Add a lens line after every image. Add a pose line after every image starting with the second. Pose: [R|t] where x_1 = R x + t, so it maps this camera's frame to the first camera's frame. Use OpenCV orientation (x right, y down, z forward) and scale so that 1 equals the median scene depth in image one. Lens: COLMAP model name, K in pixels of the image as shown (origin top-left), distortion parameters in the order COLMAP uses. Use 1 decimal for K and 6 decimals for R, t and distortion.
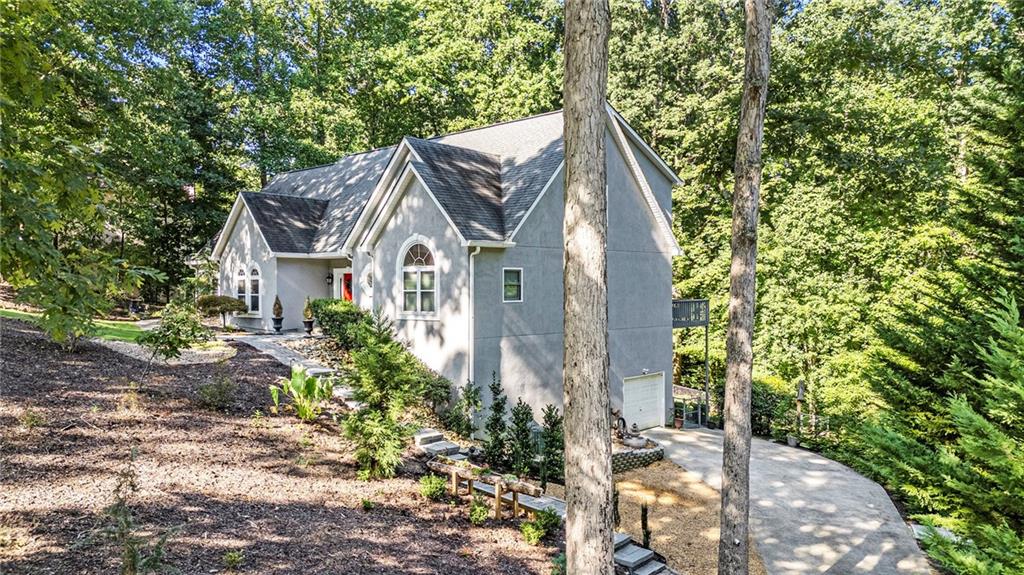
lens RADIAL K [[762.8, 0, 516.5], [0, 762.8, 290.3], [0, 0, 1]] dist [0.060647, -0.011417]
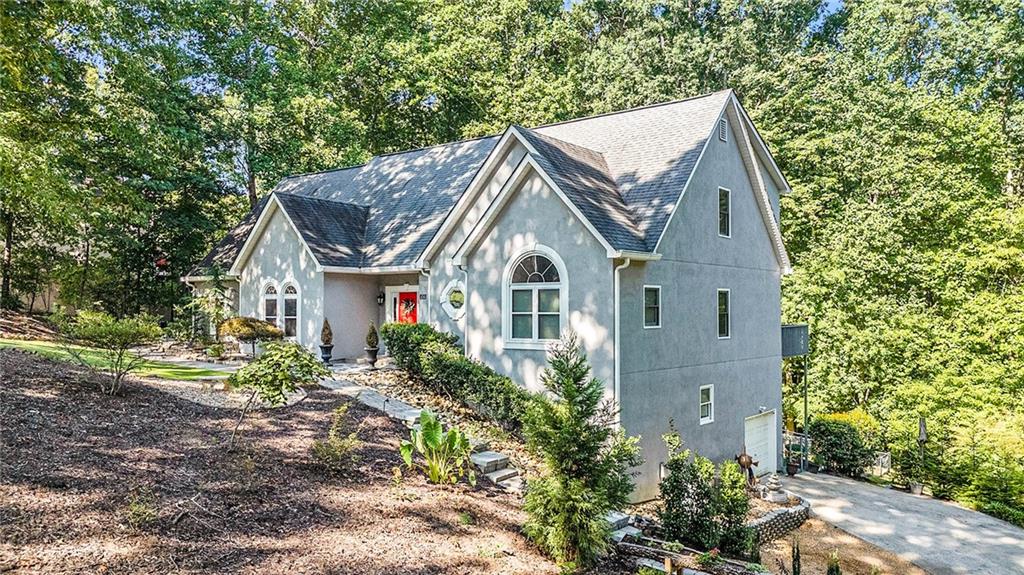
lens RADIAL K [[762.8, 0, 507.3], [0, 762.8, 289.9], [0, 0, 1]] dist [0.060647, -0.011417]
pose [[0.996101, 0.007219, 0.087925, -0.132375], [-0.004607, 0.999543, -0.029868, 0.000013], [-0.088100, 0.029346, 0.995679, 0.116320]]
